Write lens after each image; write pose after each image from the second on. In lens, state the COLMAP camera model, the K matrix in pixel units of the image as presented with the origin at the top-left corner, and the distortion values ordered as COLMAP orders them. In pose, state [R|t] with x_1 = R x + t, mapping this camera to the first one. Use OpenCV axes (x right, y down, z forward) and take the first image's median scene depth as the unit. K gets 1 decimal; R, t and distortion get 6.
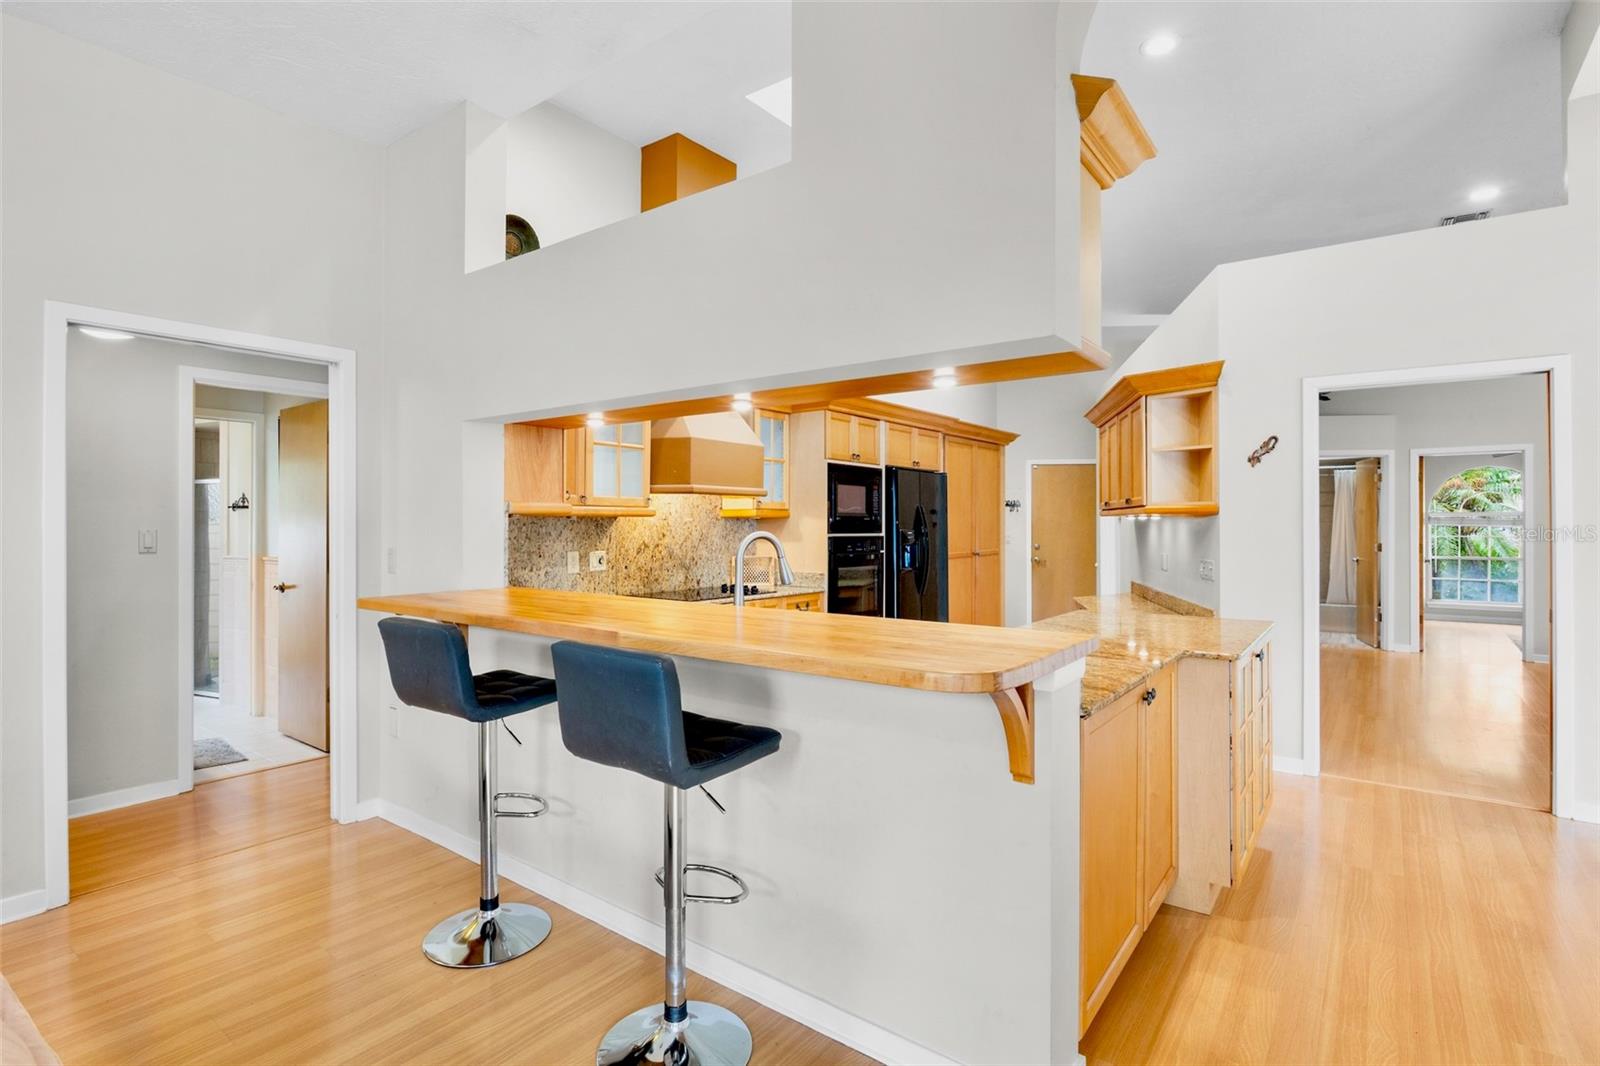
lens RADIAL K [[789.3, 0, 790.6], [0, 789.3, 528.7], [0, 0, 1]] dist [-0.006779, -0.001012]
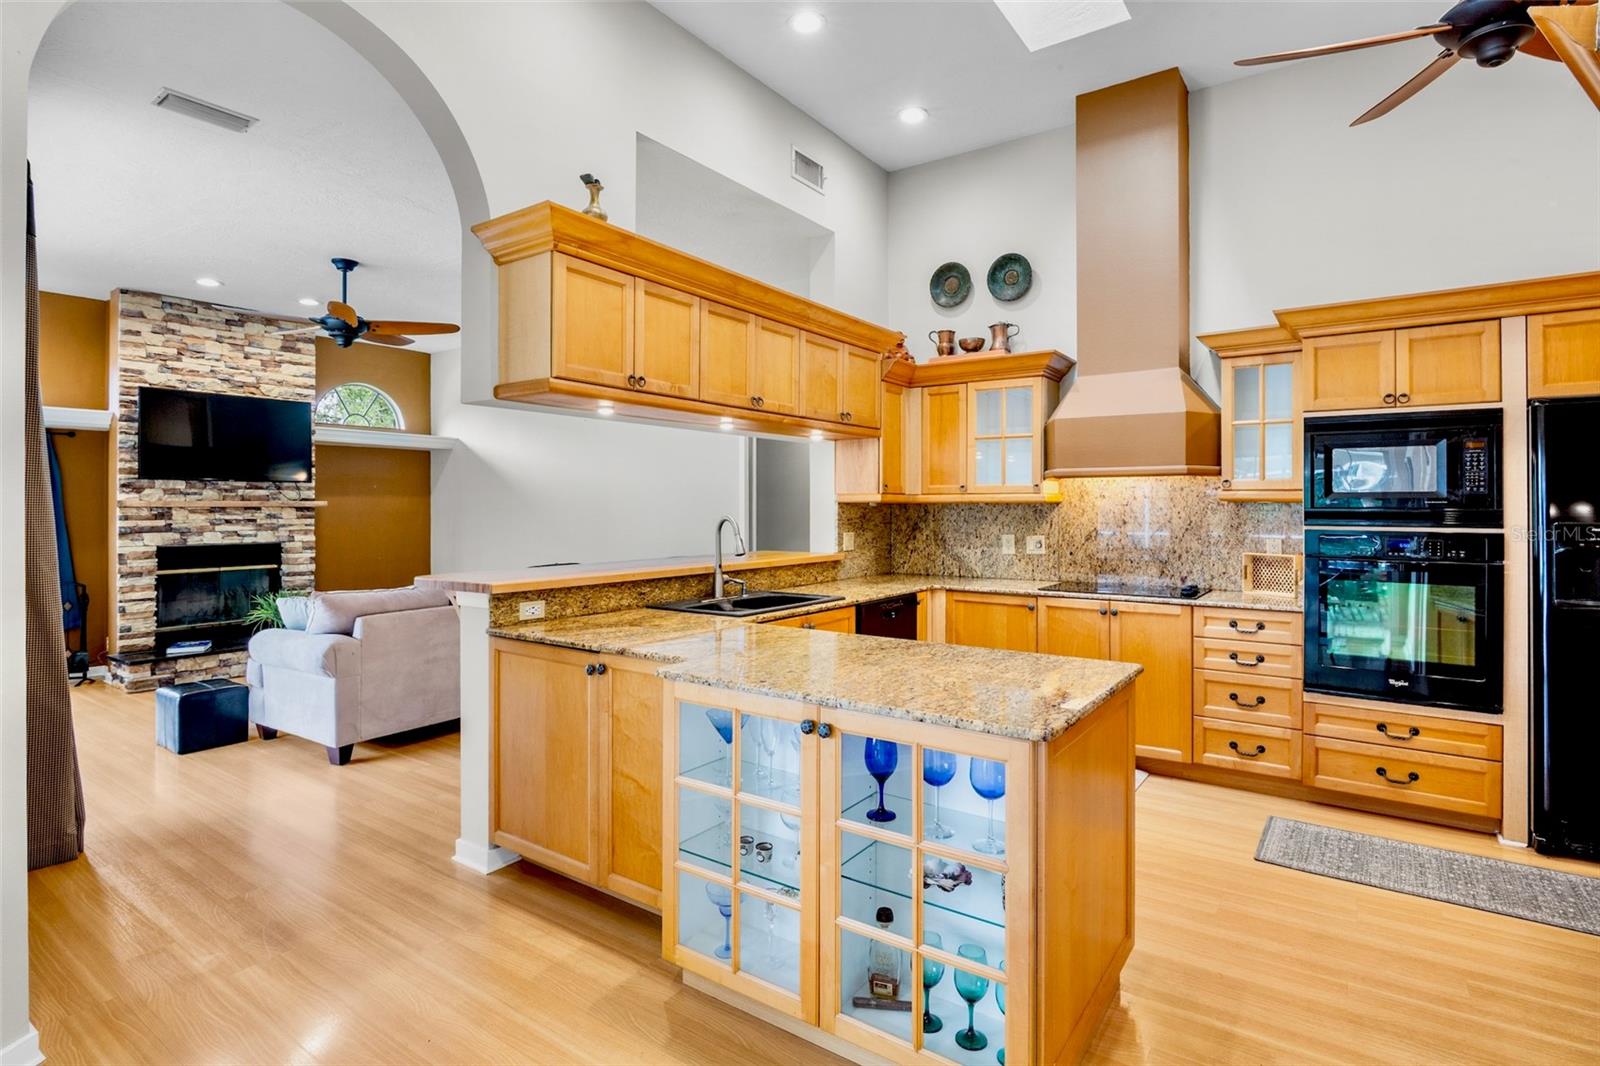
lens RADIAL K [[789.3, 0, 791.2], [0, 789.3, 501.4], [0, 0, 1]] dist [-0.006779, -0.001012]
pose [[0.026828, -0.009062, -0.999599, 0.736216], [-0.008105, 0.999924, -0.009282, -0.004468], [0.999607, 0.008351, 0.026753, 0.585165]]
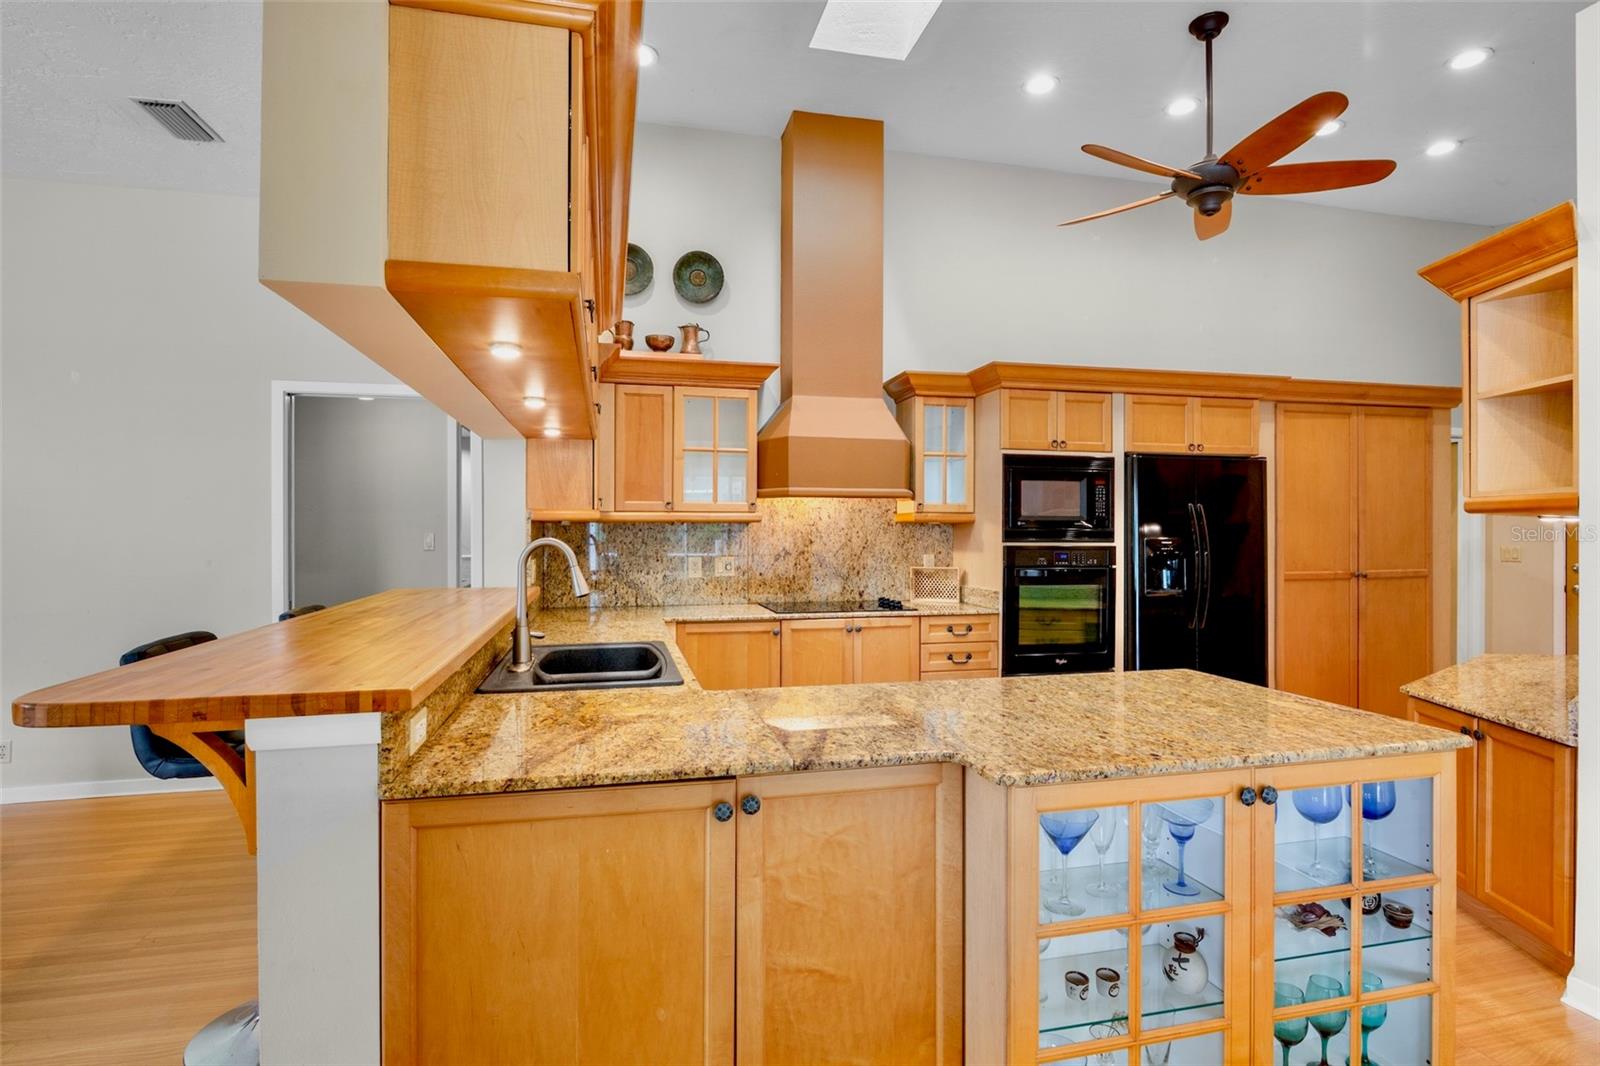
lens RADIAL K [[789.3, 0, 783.3], [0, 789.3, 528.5], [0, 0, 1]] dist [-0.006779, -0.001012]
pose [[0.761086, -0.000850, -0.648650, 0.422056], [-0.005125, 0.999960, -0.007324, -0.000645], [0.648631, 0.008898, 0.761051, 0.258705]]
